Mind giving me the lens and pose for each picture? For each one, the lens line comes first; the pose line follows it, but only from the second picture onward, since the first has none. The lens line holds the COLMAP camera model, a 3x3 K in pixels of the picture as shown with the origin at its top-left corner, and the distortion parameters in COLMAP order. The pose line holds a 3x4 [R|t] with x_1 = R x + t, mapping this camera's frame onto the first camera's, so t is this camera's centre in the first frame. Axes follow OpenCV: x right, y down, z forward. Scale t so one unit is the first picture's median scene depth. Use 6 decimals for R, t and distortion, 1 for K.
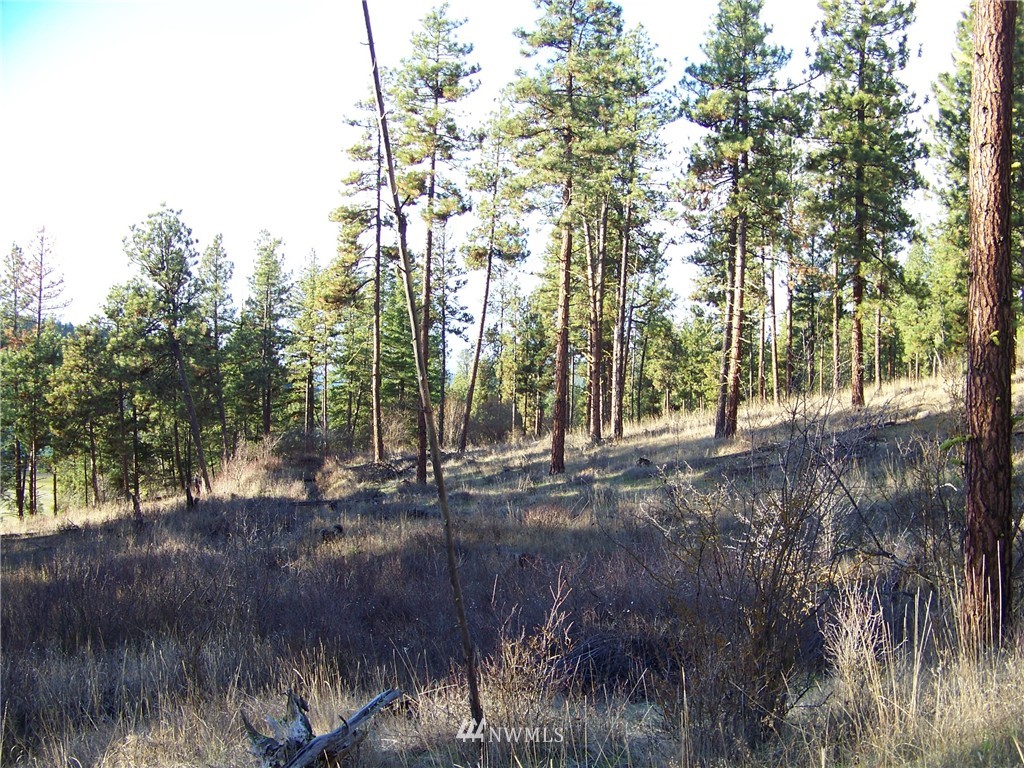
lens RADIAL K [[1057.6, 0, 554.1], [0, 1057.6, 408.3], [0, 0, 1]] dist [-0.309640, 0.401238]
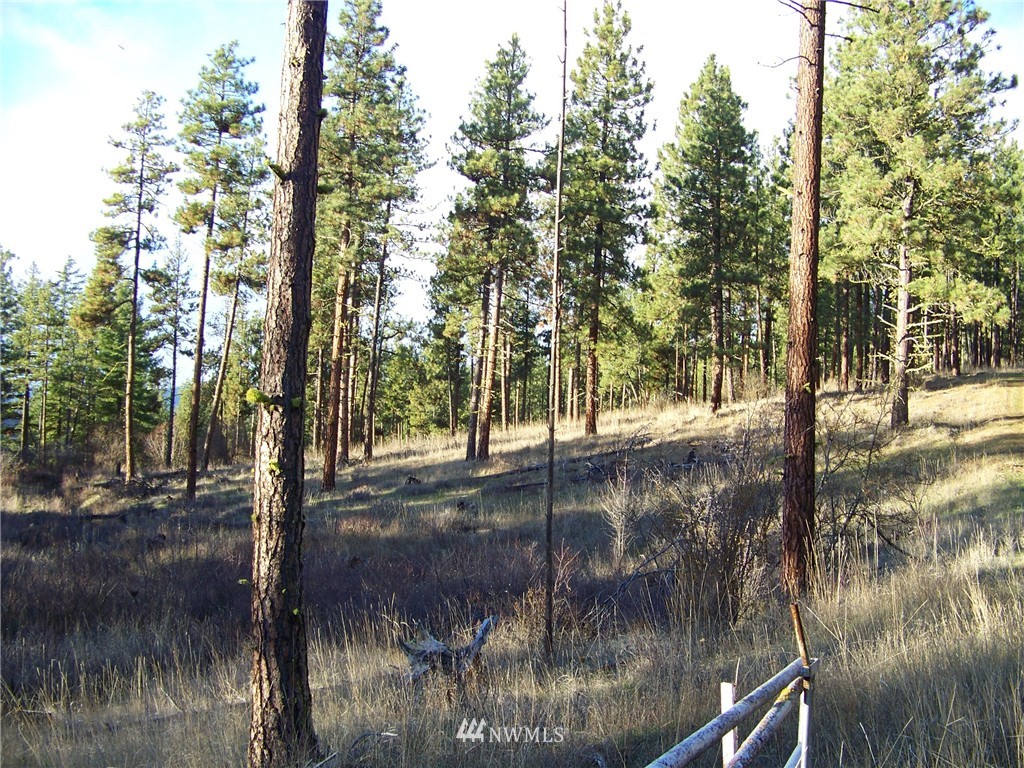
lens RADIAL K [[1057.6, 0, 554.1], [0, 1057.6, 408.3], [0, 0, 1]] dist [-0.309640, 0.401238]
pose [[0.951419, 0.025781, 0.306819, -0.090847], [-0.018265, 0.999459, -0.027345, 0.001899], [-0.307358, 0.020412, 0.951375, -0.077359]]
